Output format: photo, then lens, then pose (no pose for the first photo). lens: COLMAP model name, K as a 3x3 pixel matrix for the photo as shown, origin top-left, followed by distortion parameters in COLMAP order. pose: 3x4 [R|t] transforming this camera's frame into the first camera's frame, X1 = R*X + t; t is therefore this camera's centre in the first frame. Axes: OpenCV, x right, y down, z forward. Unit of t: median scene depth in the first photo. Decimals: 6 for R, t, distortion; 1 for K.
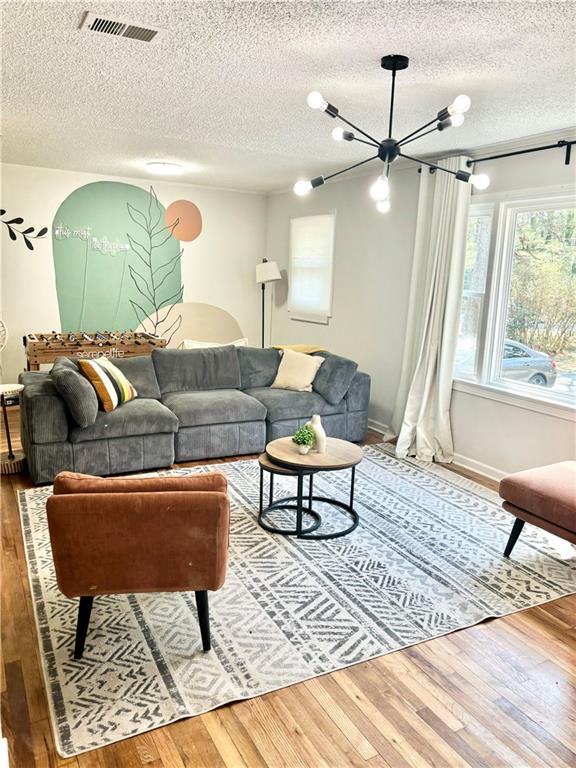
lens RADIAL K [[579.5, 0, 284.0], [0, 579.5, 386.4], [0, 0, 1]] dist [0.046143, -0.040618]
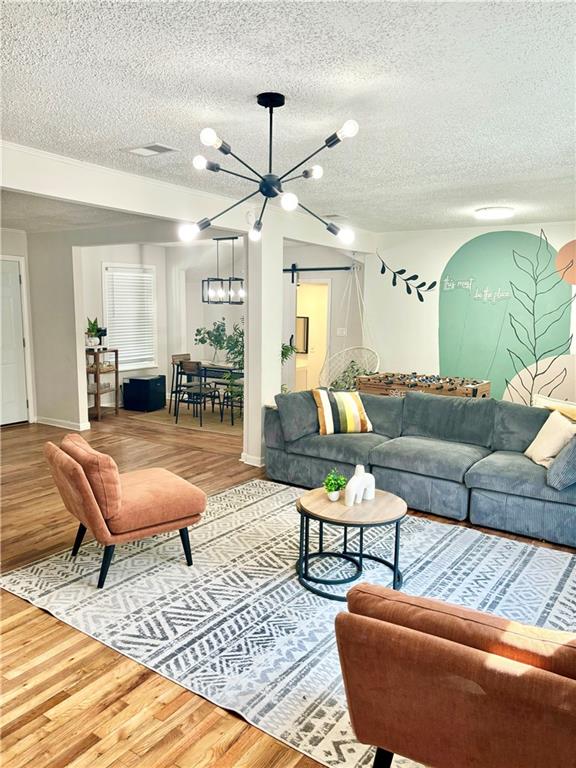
lens RADIAL K [[579.5, 0, 283.3], [0, 579.5, 385.1], [0, 0, 1]] dist [0.046143, -0.040618]
pose [[0.461908, 0.092773, -0.882062, 0.693479], [-0.178269, 0.983930, 0.010133, -0.054502], [0.868827, 0.152564, 0.471023, 0.383227]]
